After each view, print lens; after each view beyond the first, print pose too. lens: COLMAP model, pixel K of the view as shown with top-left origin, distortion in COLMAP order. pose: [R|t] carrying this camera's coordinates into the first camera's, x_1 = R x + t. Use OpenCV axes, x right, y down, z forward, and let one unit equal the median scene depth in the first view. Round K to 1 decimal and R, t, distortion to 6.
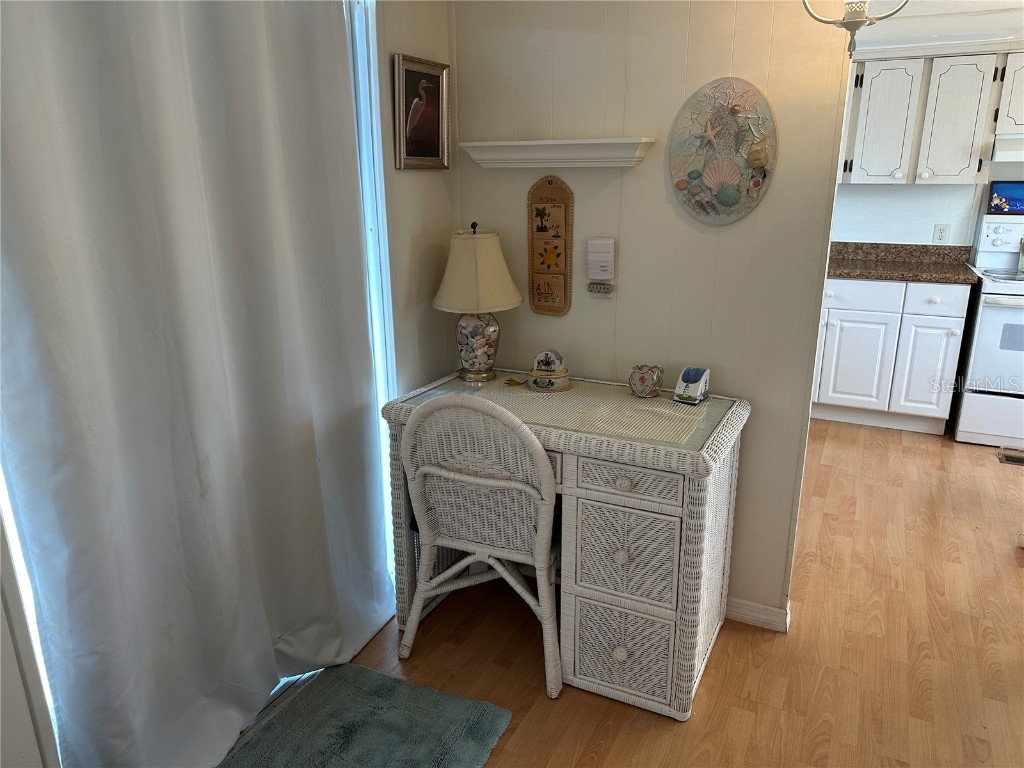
lens RADIAL K [[735.9, 0, 516.1], [0, 735.9, 387.3], [0, 0, 1]] dist [0.054636, -0.044534]
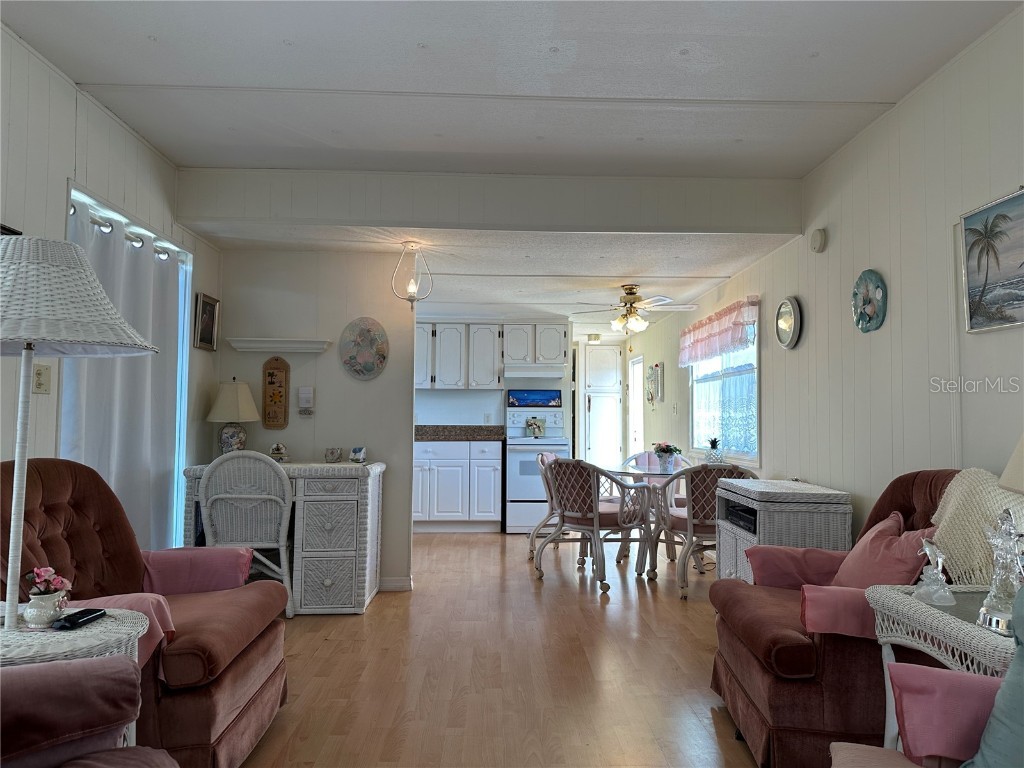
lens RADIAL K [[735.9, 0, 562.3], [0, 735.9, 381.1], [0, 0, 1]] dist [0.054636, -0.044534]
pose [[0.856354, 0.034956, 0.515205, -0.214181], [0.140728, 0.944144, -0.297971, 0.316532], [-0.496844, 0.327672, 0.803602, -0.630639]]
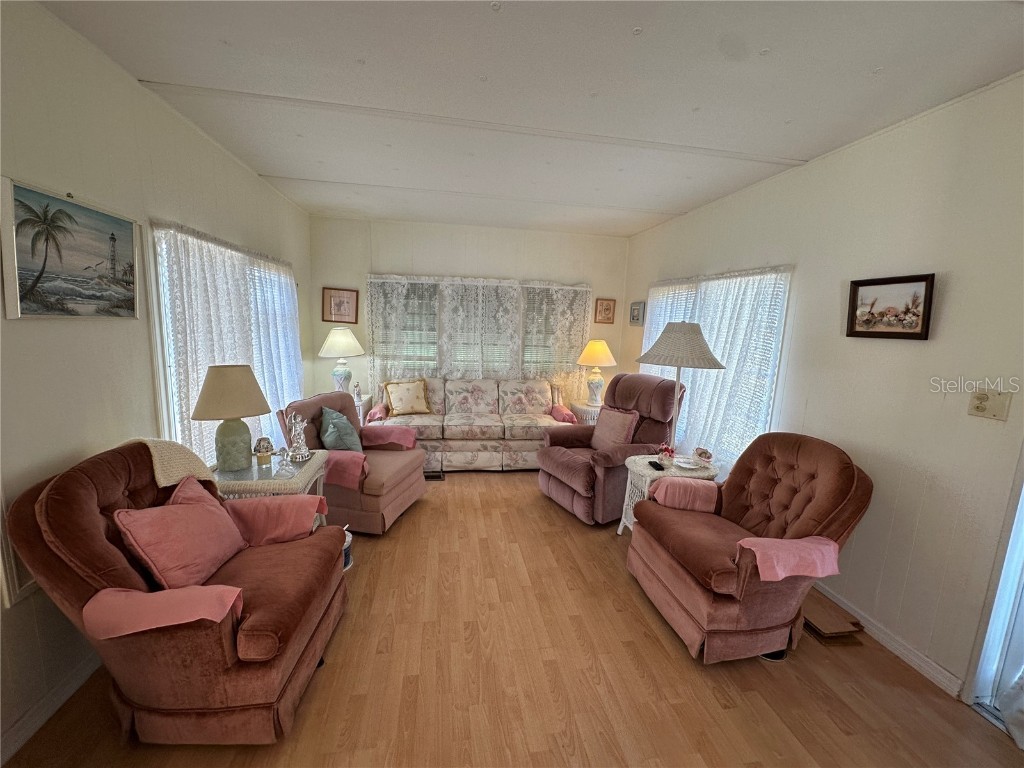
lens RADIAL K [[411.3, 0, 511.2], [0, 411.3, 386.1], [0, 0, 1]] dist [-0.002855, -0.000330]
pose [[-0.819436, 0.057881, -0.570241, 0.389819], [-0.203039, 0.901062, 0.383226, -0.083885], [0.536004, 0.429810, -0.726610, 0.314261]]
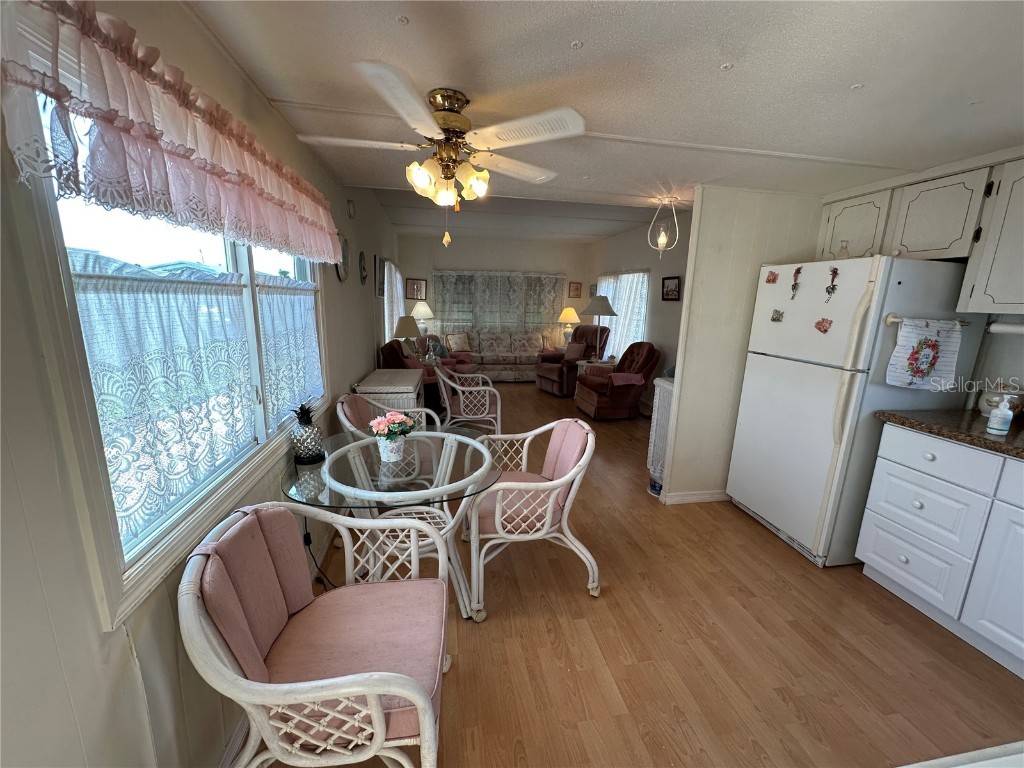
lens RADIAL K [[411.3, 0, 509.8], [0, 411.3, 384.4], [0, 0, 1]] dist [-0.002855, -0.000330]
pose [[-0.814082, 0.098702, -0.572302, 0.971502], [-0.190901, 0.885209, 0.424219, -0.280092], [0.548478, 0.454602, -0.701790, 1.005807]]
